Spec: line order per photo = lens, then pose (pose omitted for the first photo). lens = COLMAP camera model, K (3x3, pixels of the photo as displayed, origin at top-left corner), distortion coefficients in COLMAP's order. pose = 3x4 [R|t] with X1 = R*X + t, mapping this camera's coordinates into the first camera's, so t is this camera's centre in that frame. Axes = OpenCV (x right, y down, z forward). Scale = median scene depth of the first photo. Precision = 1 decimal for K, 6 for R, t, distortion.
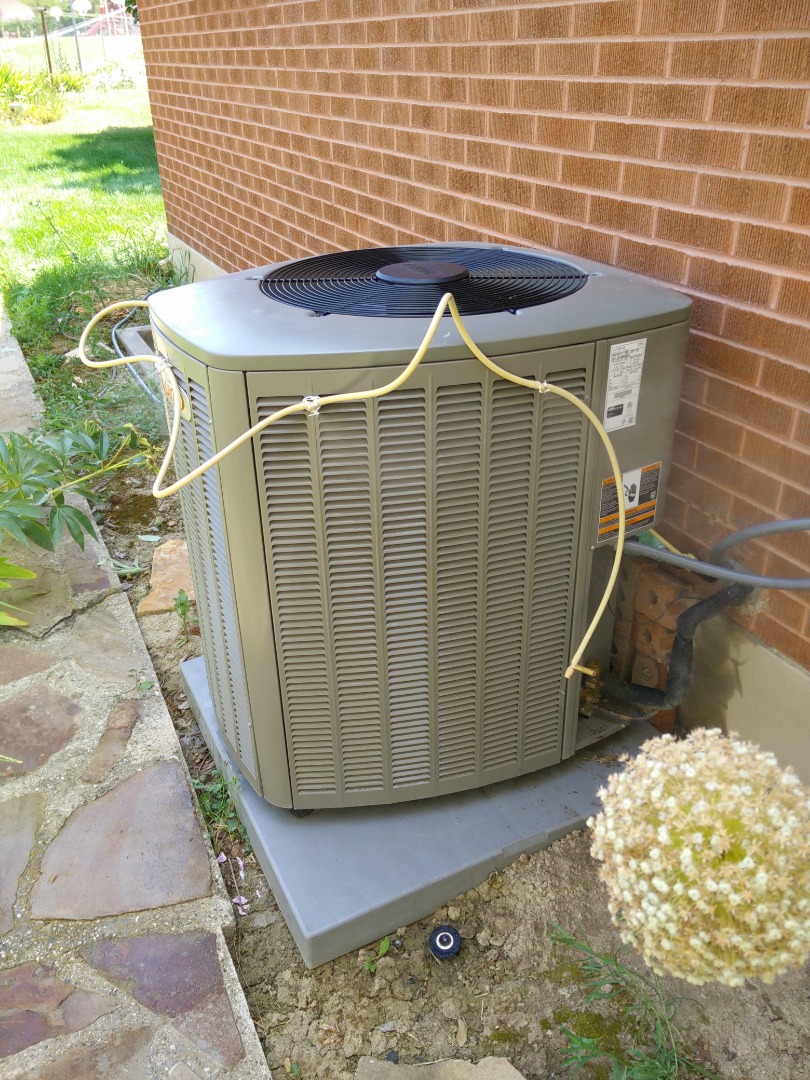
lens RADIAL K [[900.7, 0, 401.6], [0, 900.7, 571.4], [0, 0, 1]] dist [0.069847, -0.099749]
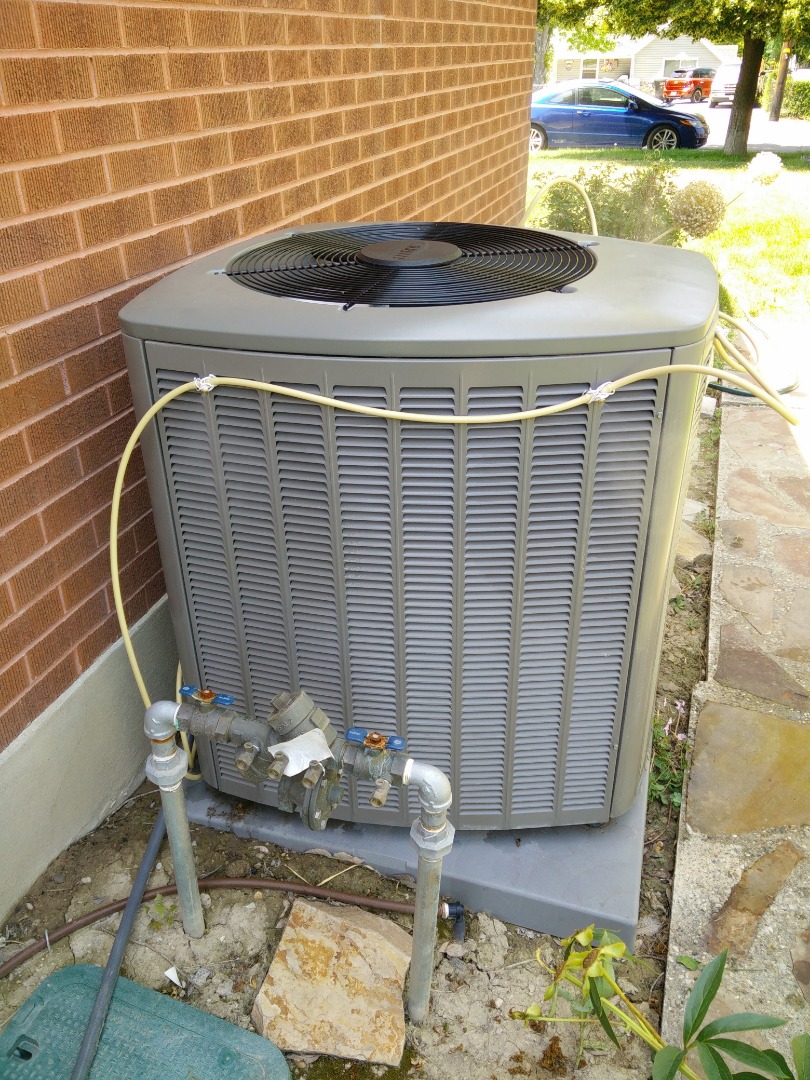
lens RADIAL K [[900.7, 0, 401.6], [0, 900.7, 571.4], [0, 0, 1]] dist [0.069847, -0.099749]
pose [[-0.740634, -0.303717, 0.599347, -0.547670], [0.362400, 0.570569, 0.736965, -0.739539], [-0.565798, 0.763025, -0.312516, 1.387855]]
